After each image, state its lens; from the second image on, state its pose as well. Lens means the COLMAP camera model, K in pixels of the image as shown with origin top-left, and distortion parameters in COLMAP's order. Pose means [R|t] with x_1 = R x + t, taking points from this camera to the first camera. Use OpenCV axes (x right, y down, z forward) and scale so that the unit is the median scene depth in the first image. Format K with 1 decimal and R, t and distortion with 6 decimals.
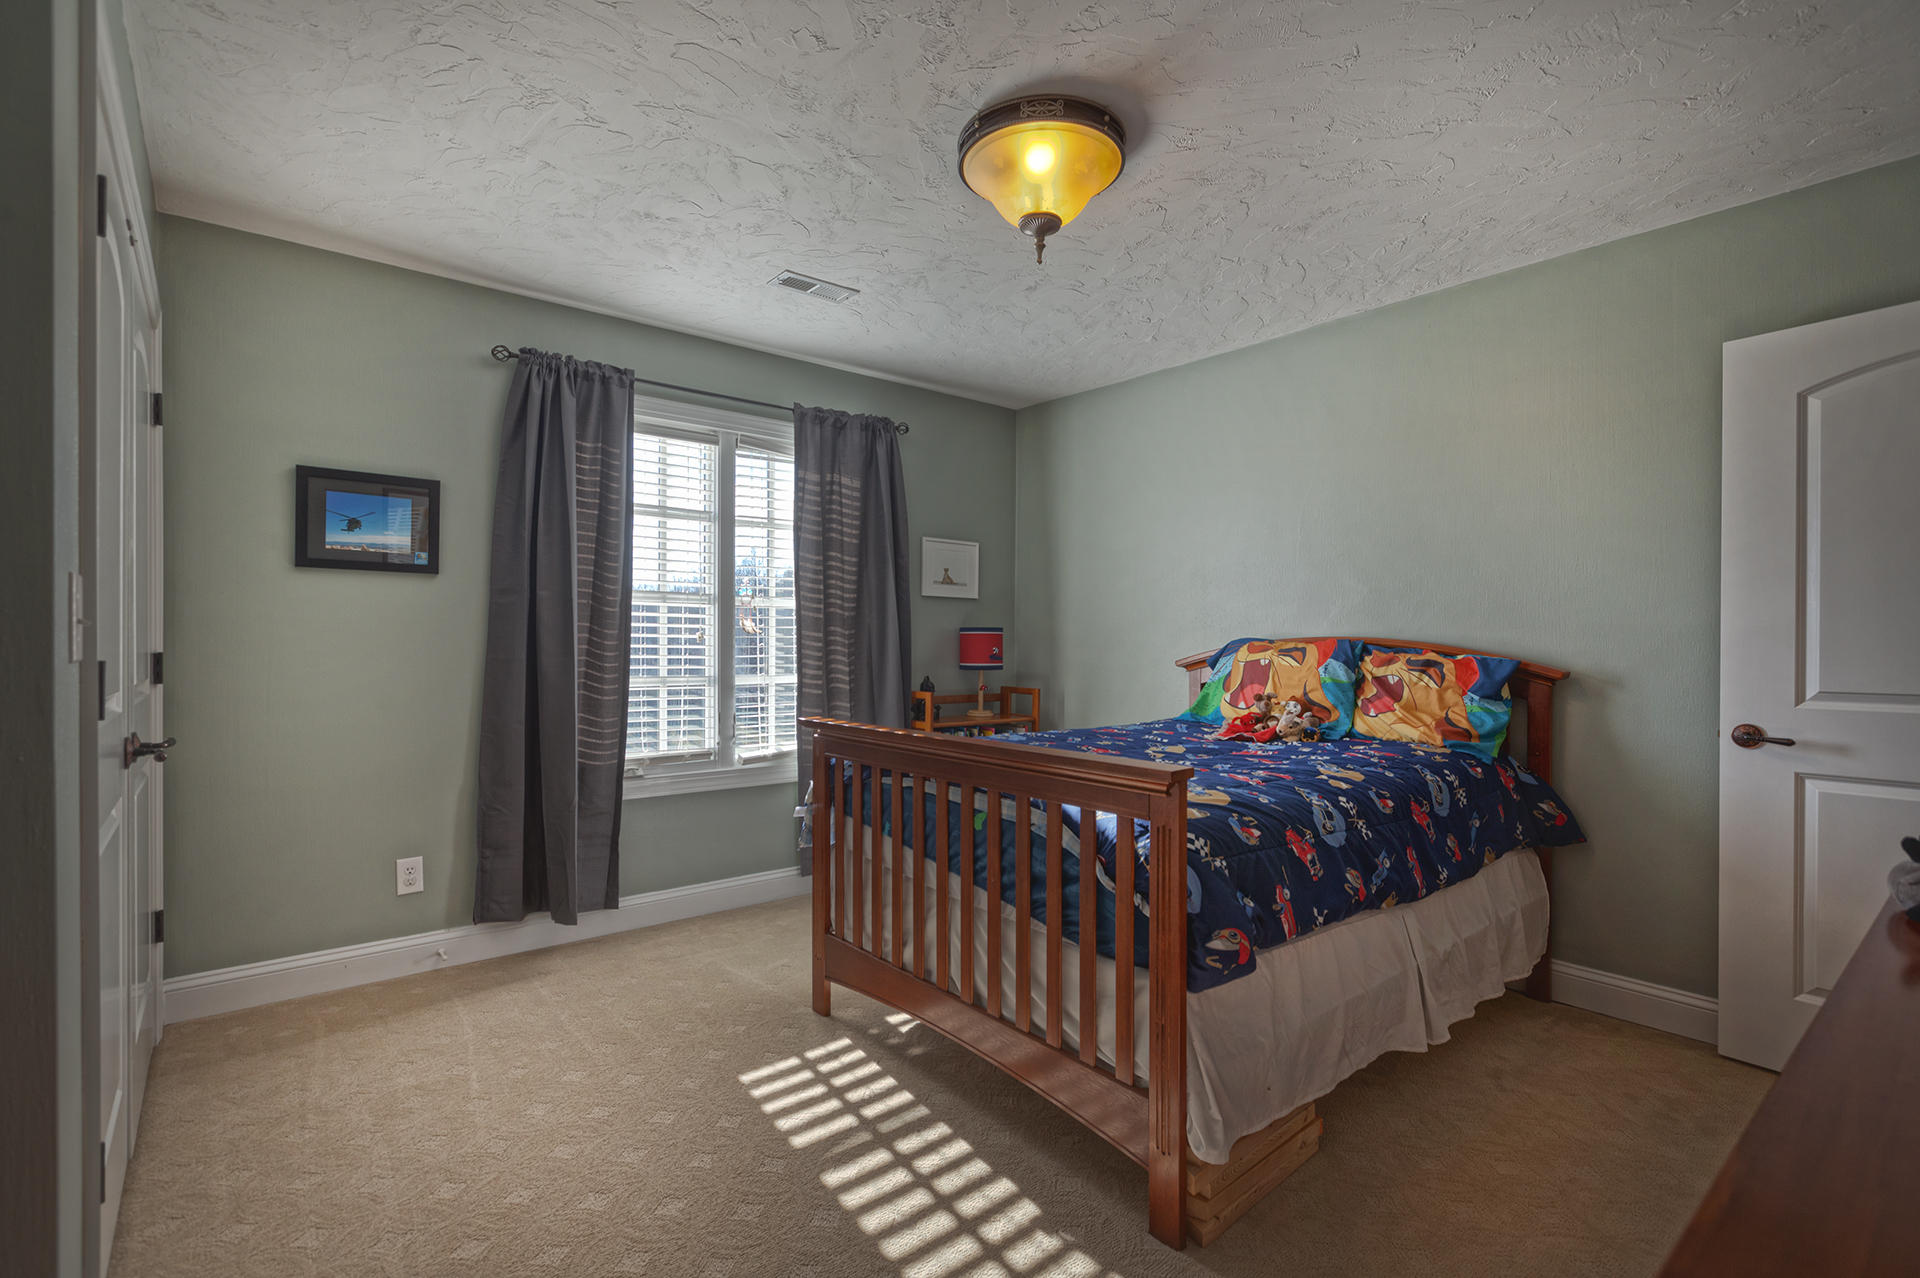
lens RADIAL K [[883.0, 0, 949.5], [0, 883.0, 637.0], [0, 0, 1]] dist [0.002215, -0.001829]
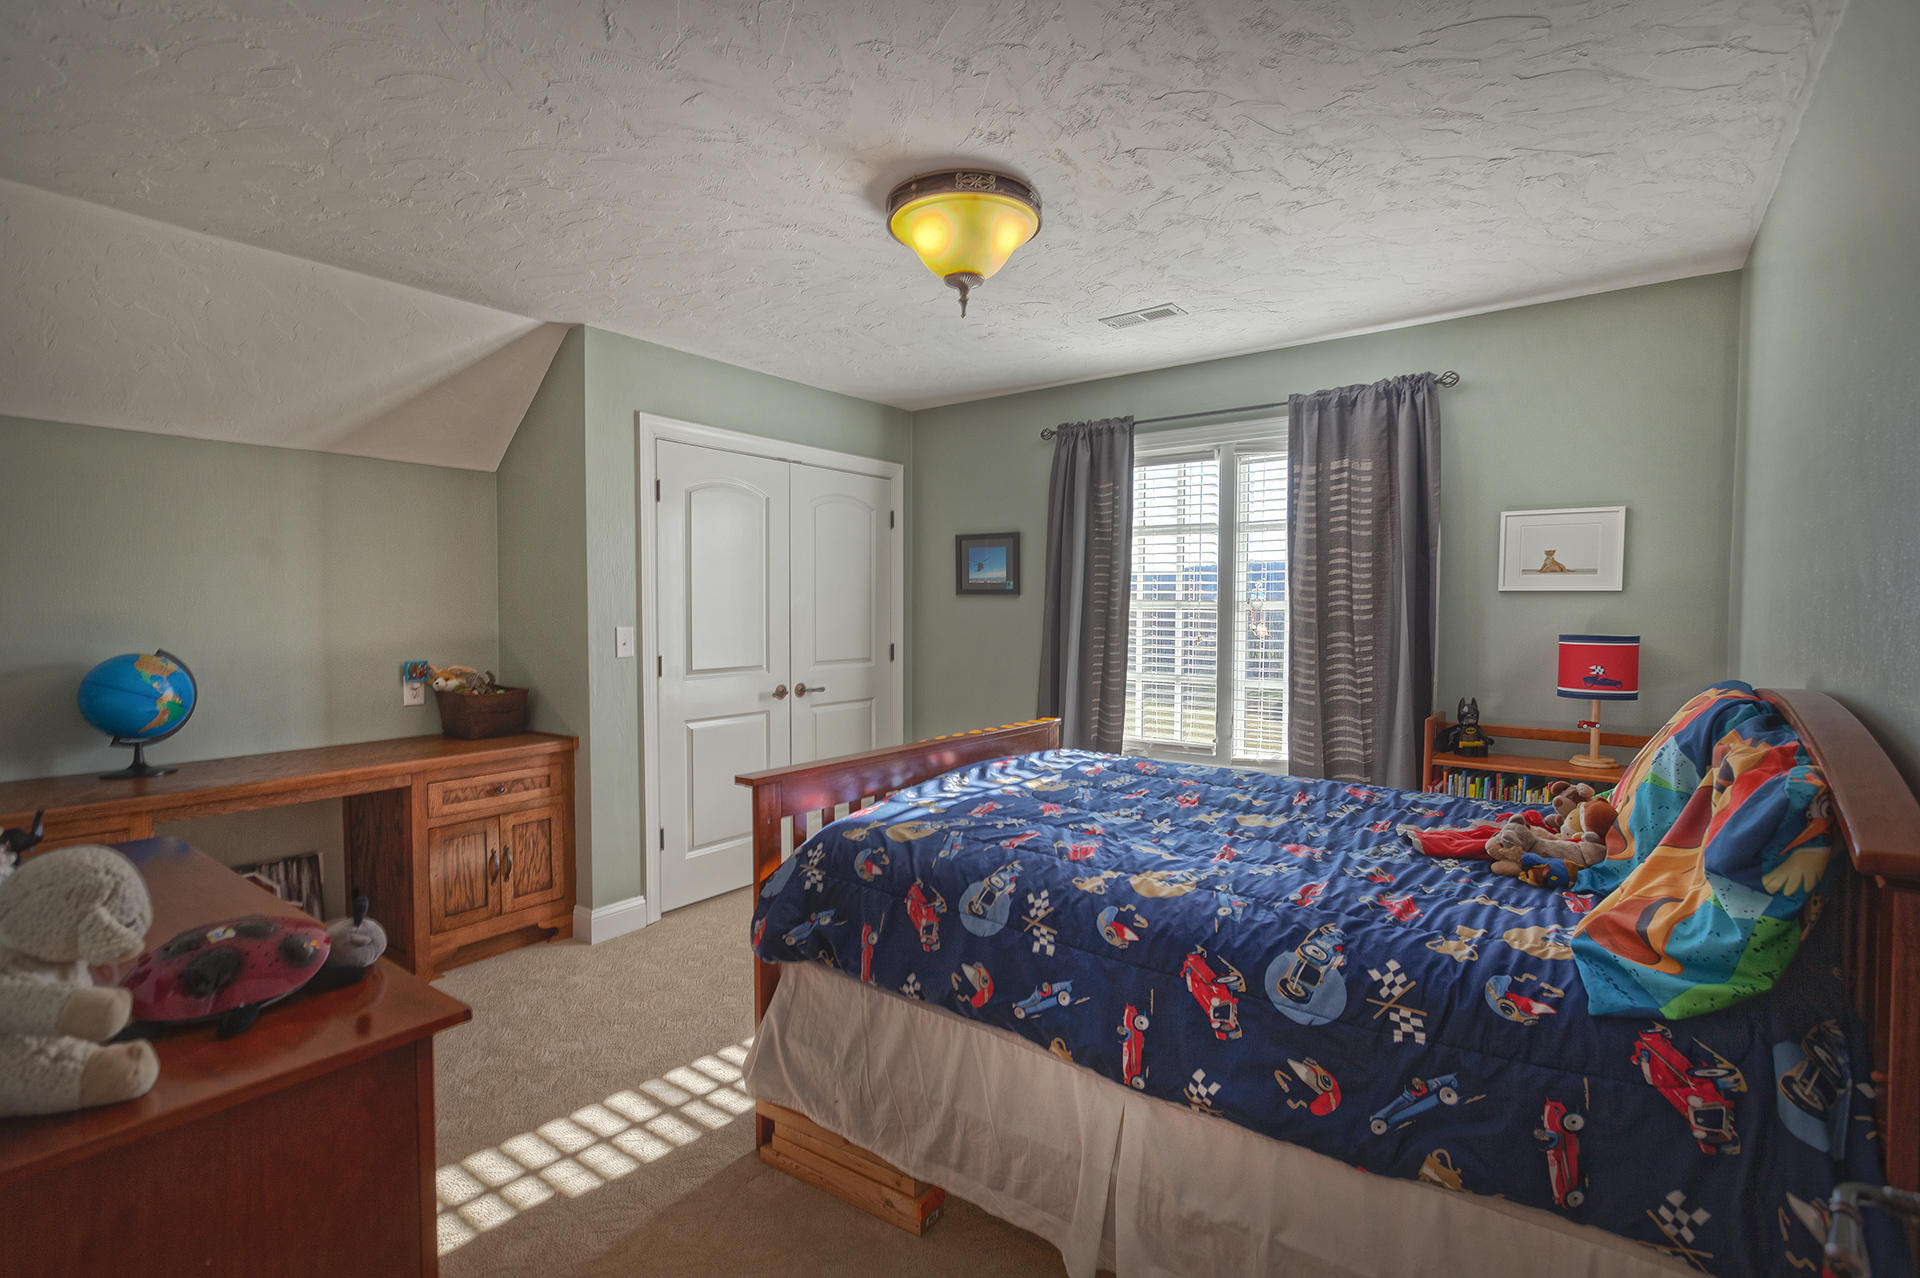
lens RADIAL K [[883.0, 0, 951.3], [0, 883.0, 643.4], [0, 0, 1]] dist [0.002215, -0.001829]
pose [[0.247494, 0.036428, -0.968204, 0.682743], [0.003540, 0.999252, 0.038501, -0.038697], [0.968883, -0.012956, 0.247180, 0.429211]]
